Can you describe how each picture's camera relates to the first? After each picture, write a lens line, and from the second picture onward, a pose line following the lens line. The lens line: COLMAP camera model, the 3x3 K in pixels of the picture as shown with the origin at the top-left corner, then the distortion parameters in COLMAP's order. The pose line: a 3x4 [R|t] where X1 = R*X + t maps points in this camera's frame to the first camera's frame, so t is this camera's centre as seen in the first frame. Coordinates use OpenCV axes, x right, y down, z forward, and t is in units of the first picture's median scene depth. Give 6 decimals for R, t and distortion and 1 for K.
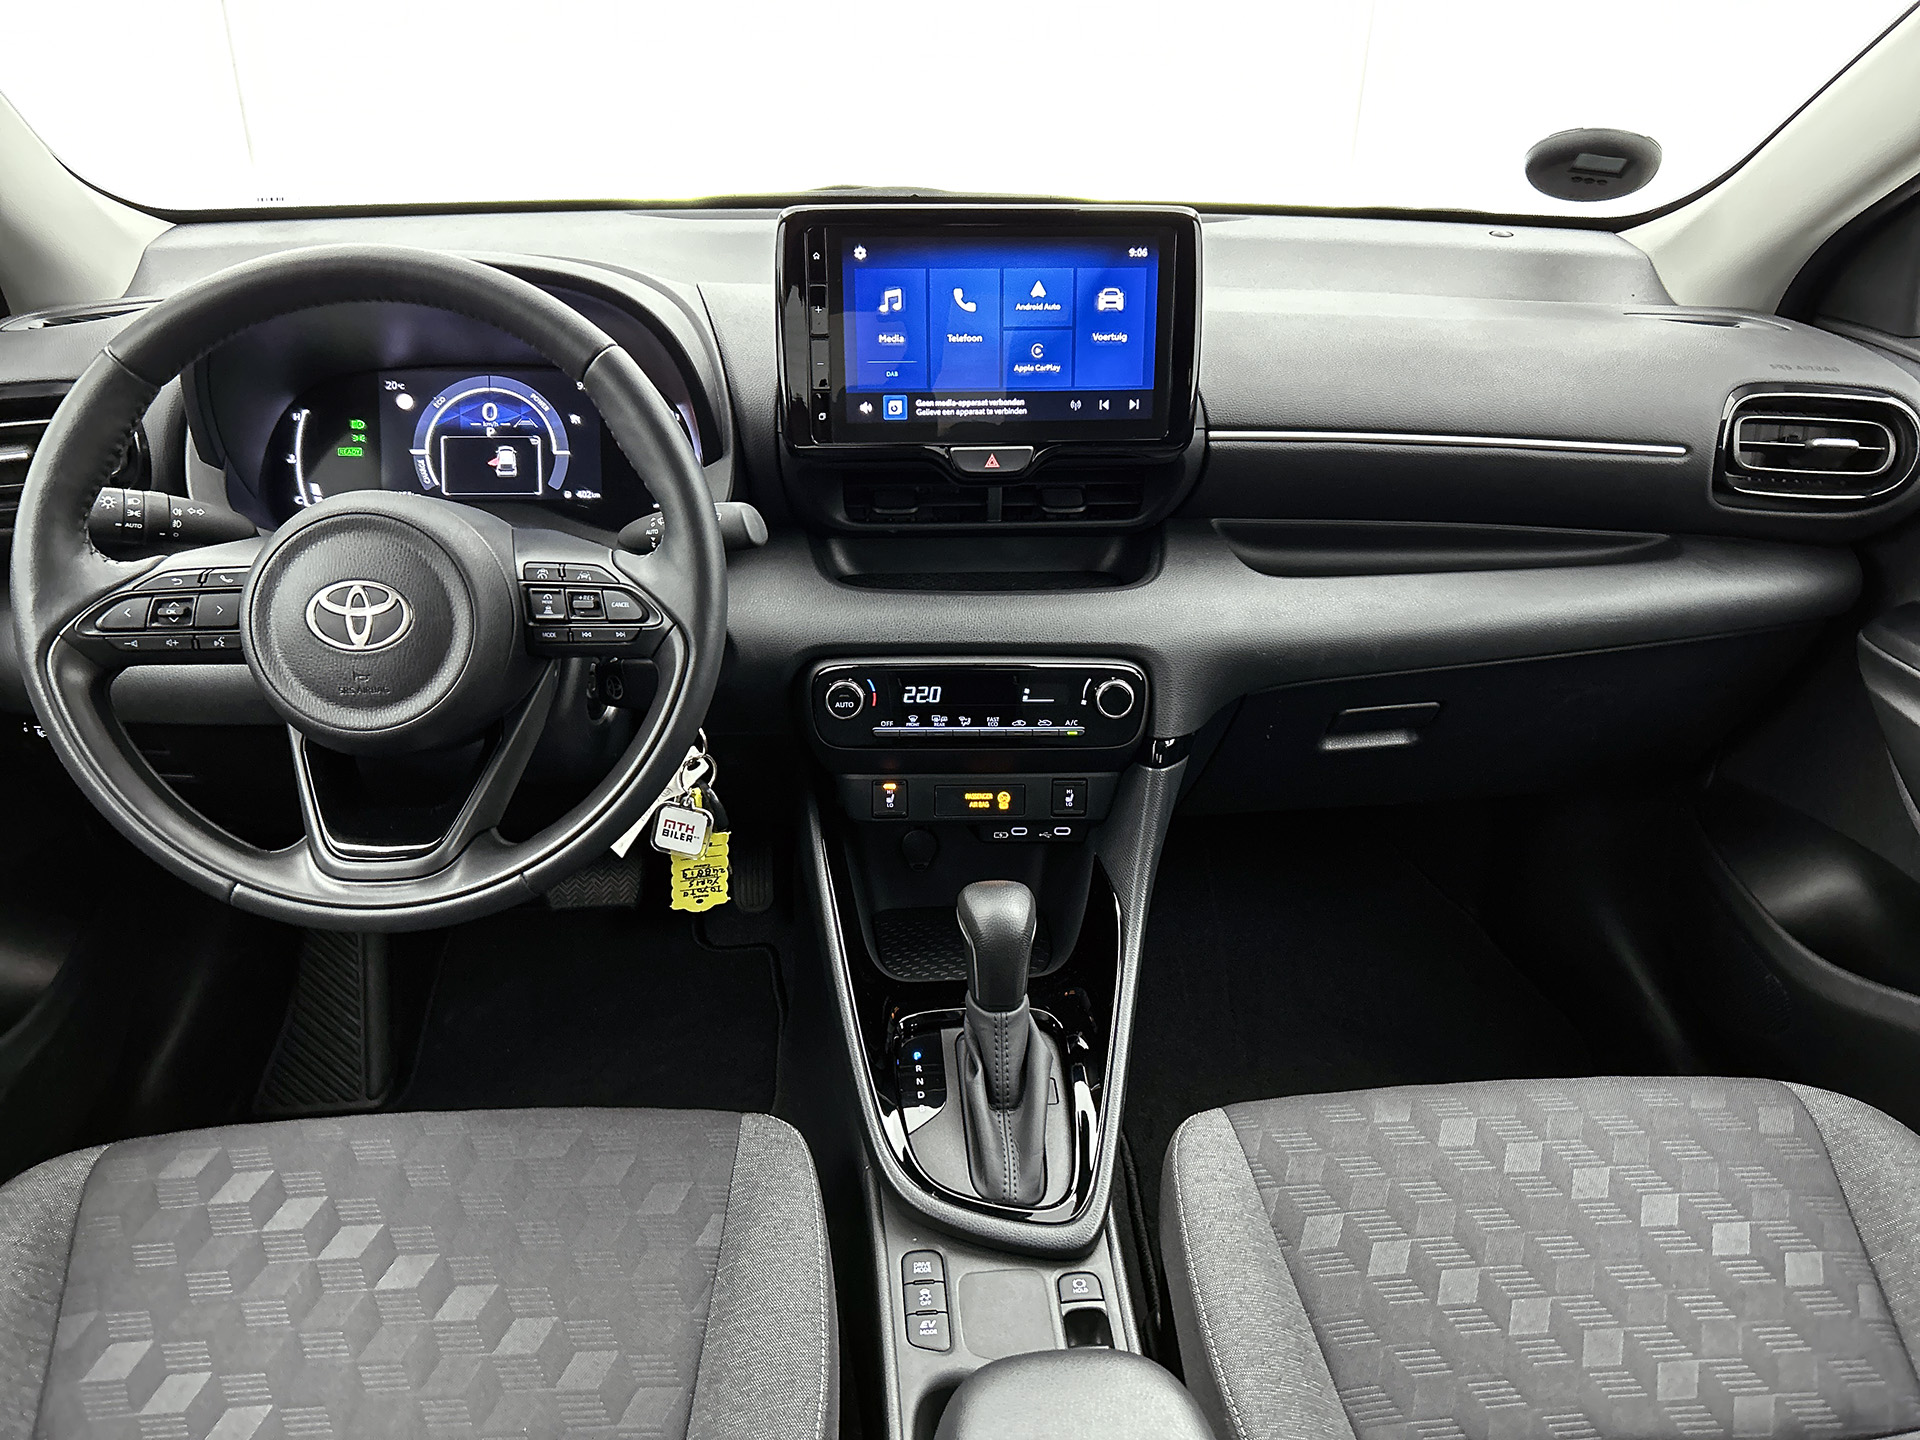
lens RADIAL K [[1502.1, 0, 976.4], [0, 1502.1, 725.9], [0, 0, 1]] dist [0.054622, -0.072400]
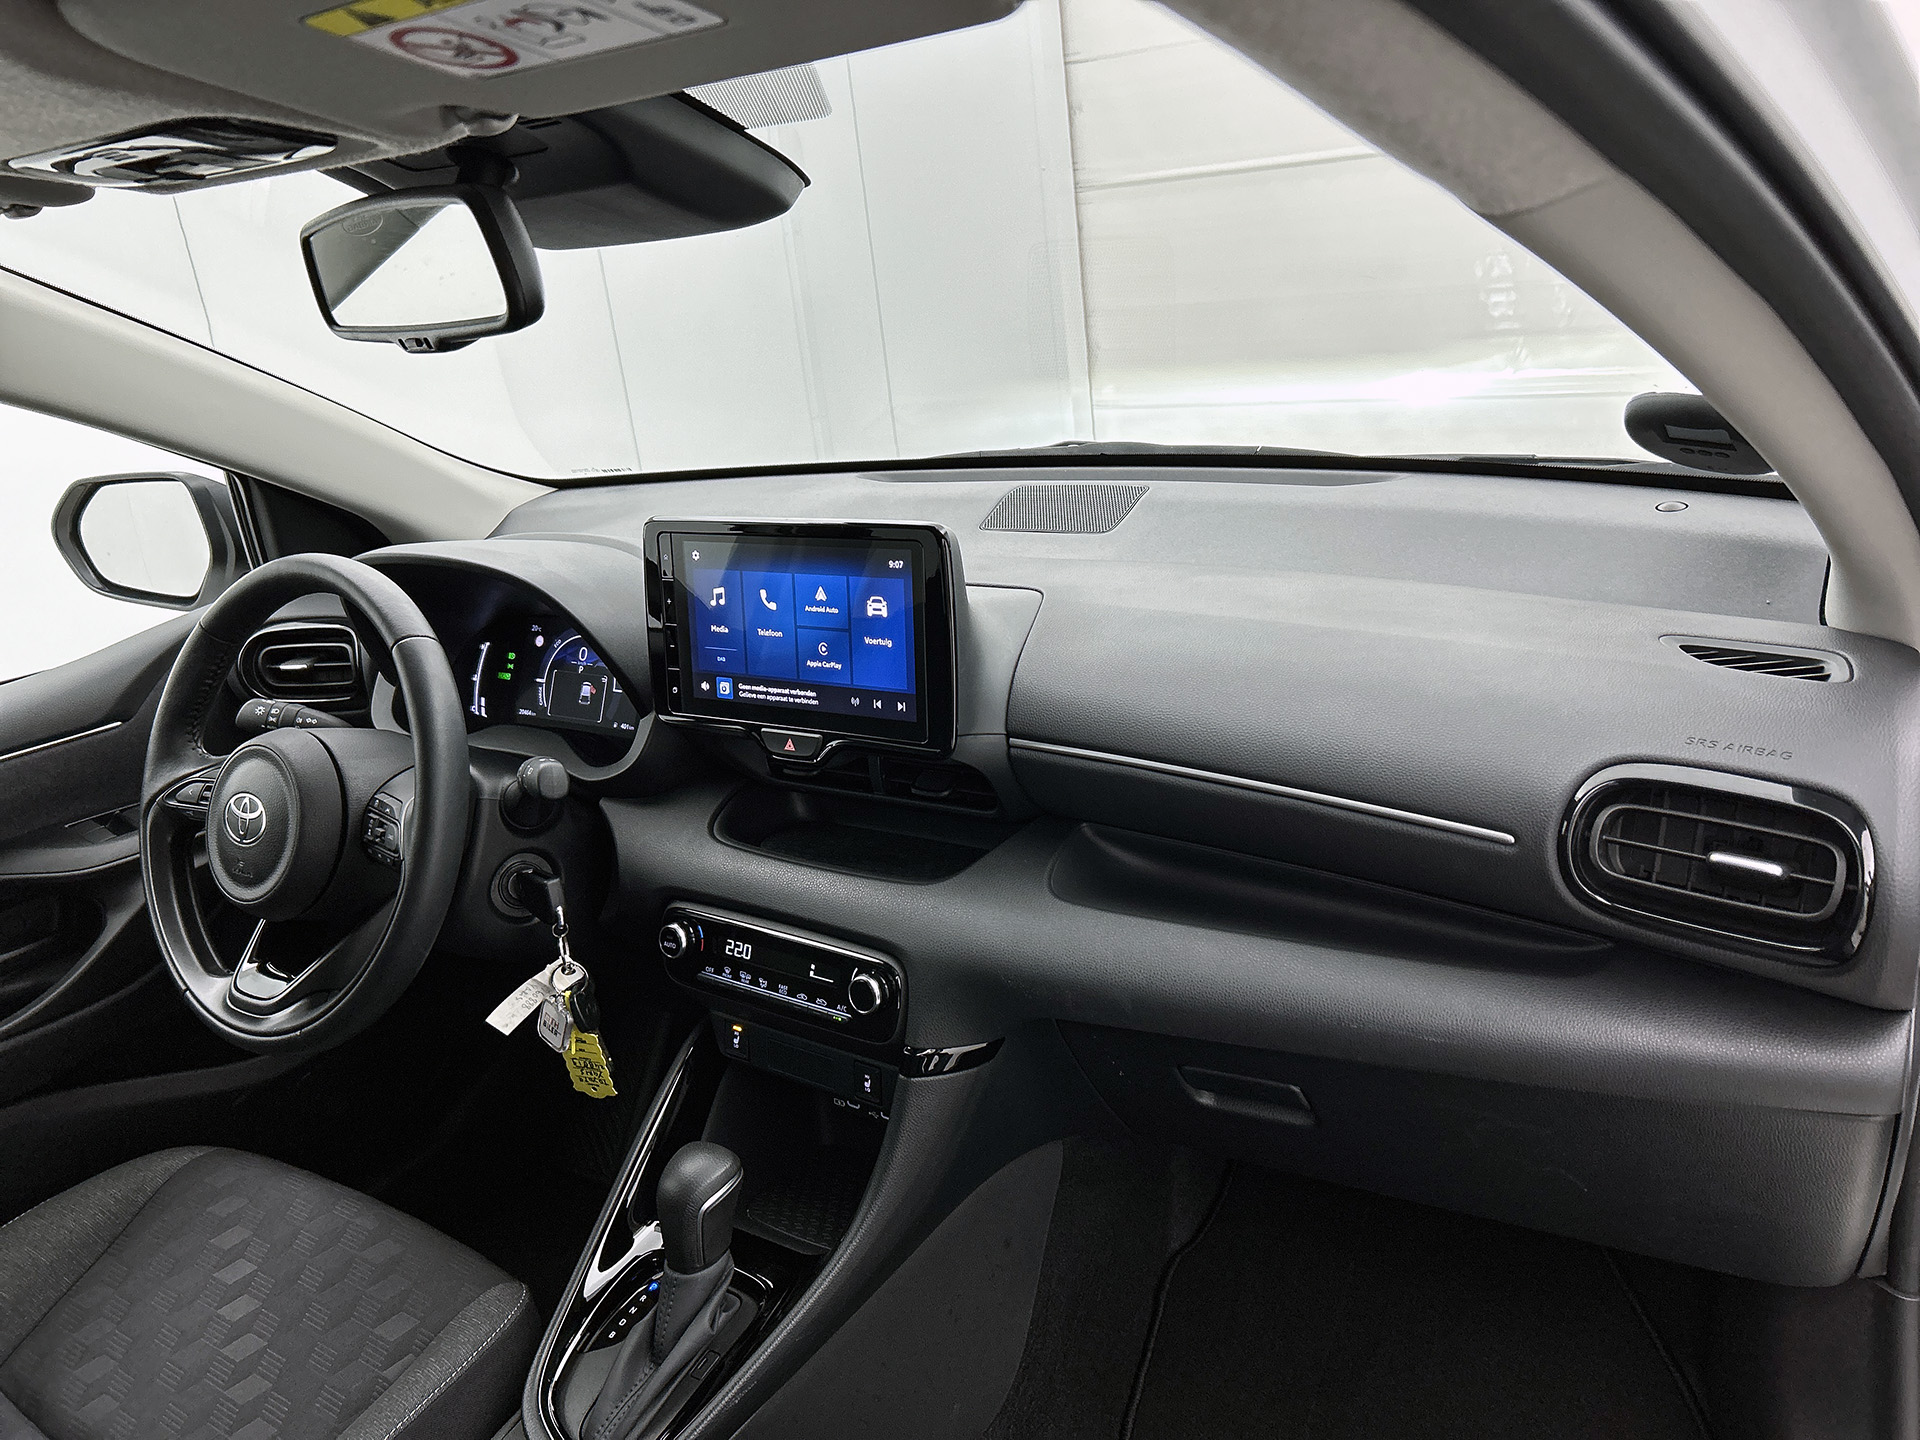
lens RADIAL K [[1502.1, 0, 940.4], [0, 1502.1, 693.6], [0, 0, 1]] dist [0.054622, -0.072400]
pose [[0.766555, 0.099315, -0.634453, 0.764727], [-0.163515, 0.985591, -0.043280, -0.184518], [0.621013, 0.136919, 0.771749, 0.244138]]
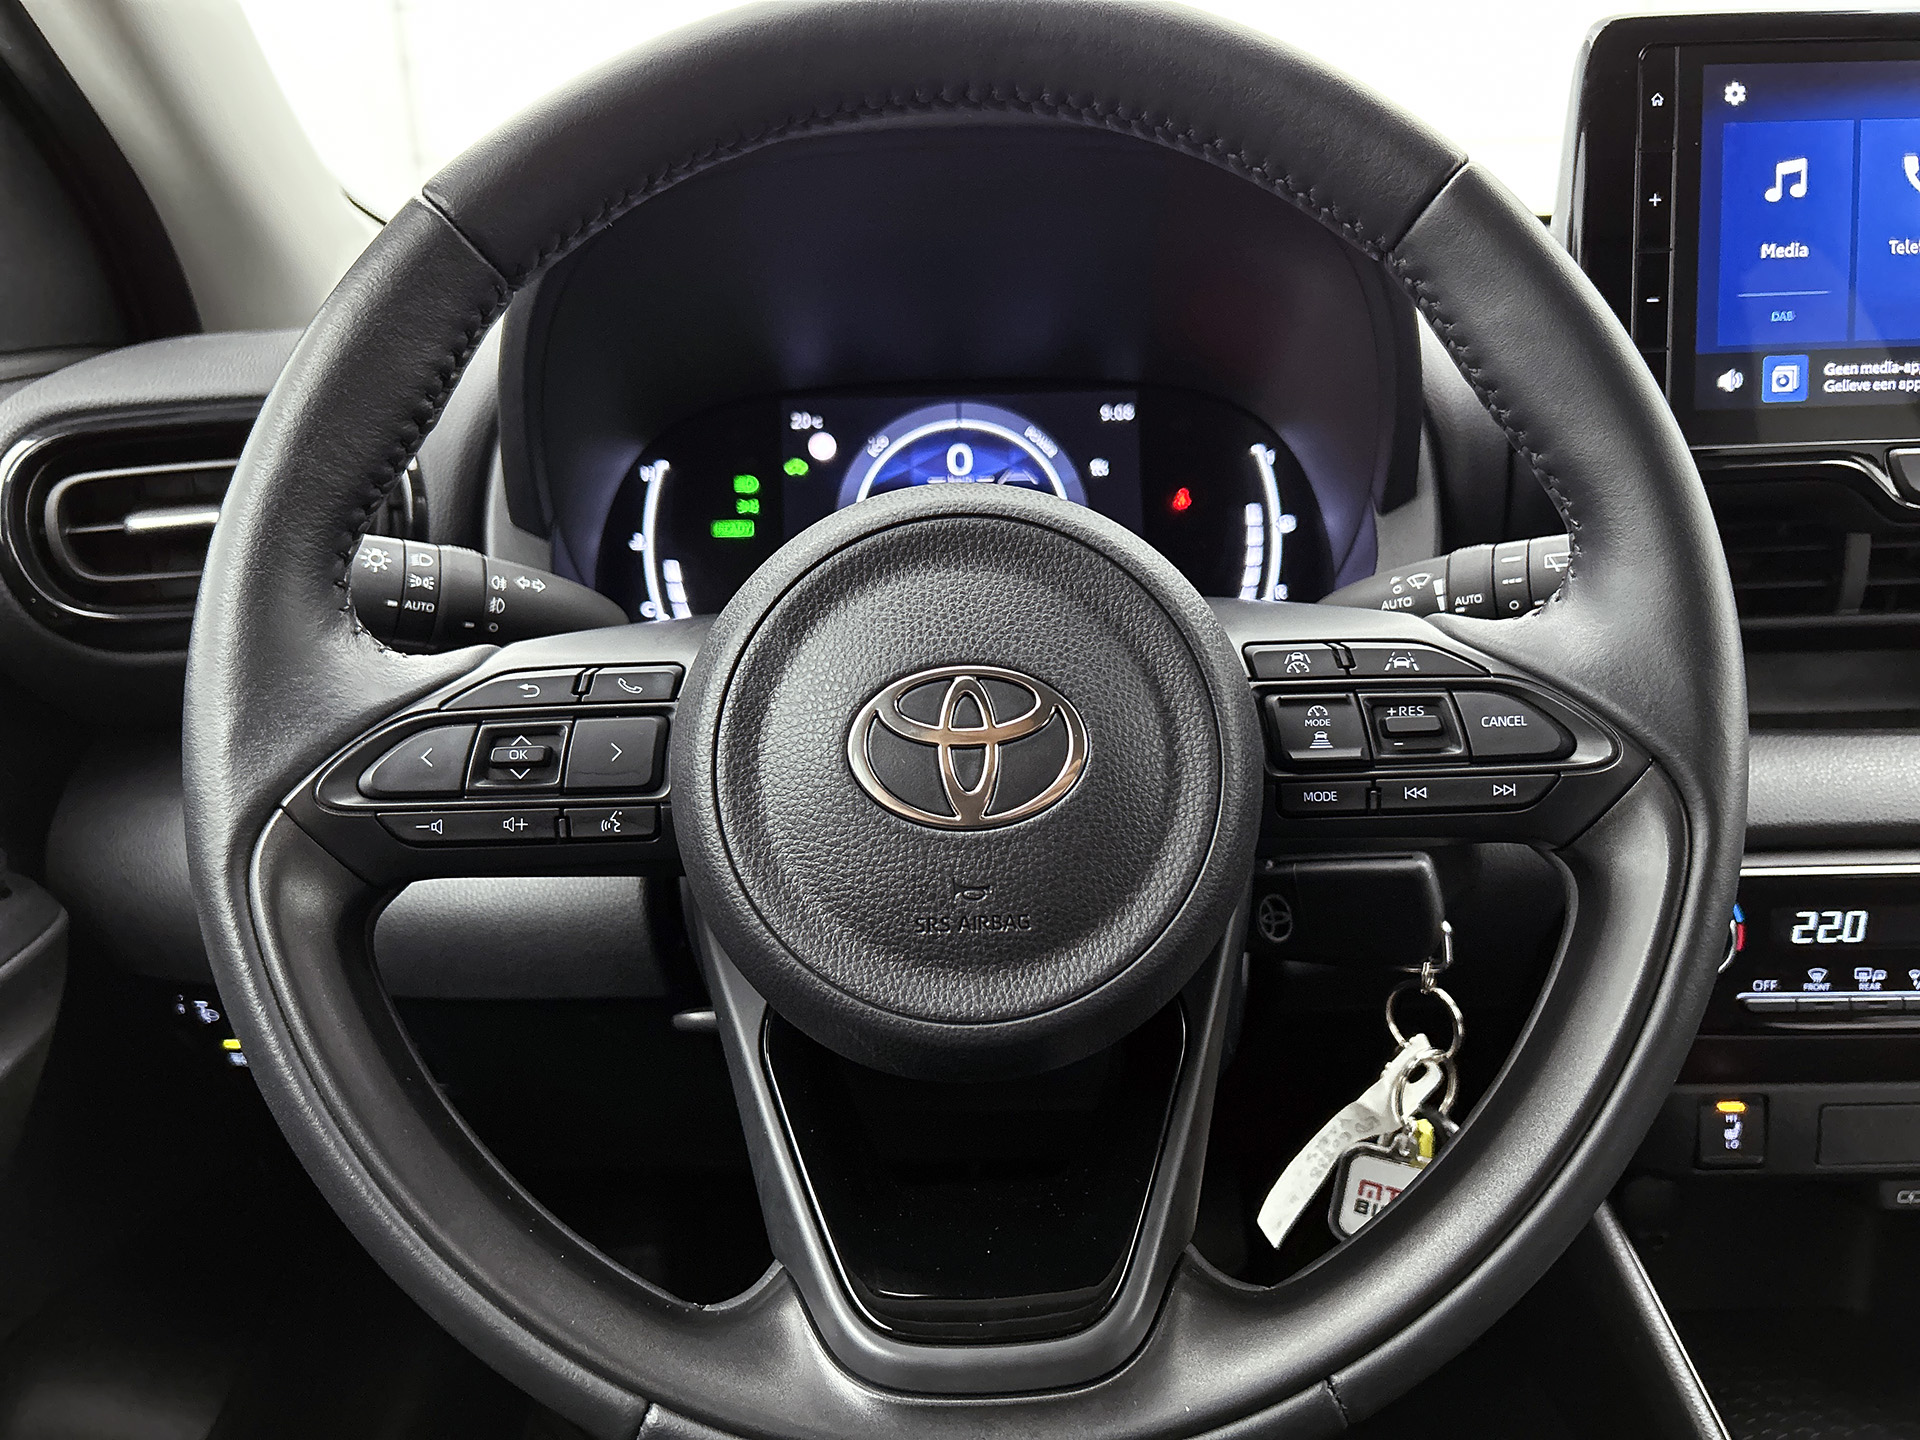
lens RADIAL K [[1502.1, 0, 962.3], [0, 1502.1, 718.9], [0, 0, 1]] dist [0.054622, -0.072400]
pose [[0.996744, -0.022395, -0.077456, -0.301338], [0.009360, 0.986295, -0.164724, -0.008754], [0.080083, 0.163462, 0.983294, 0.469191]]
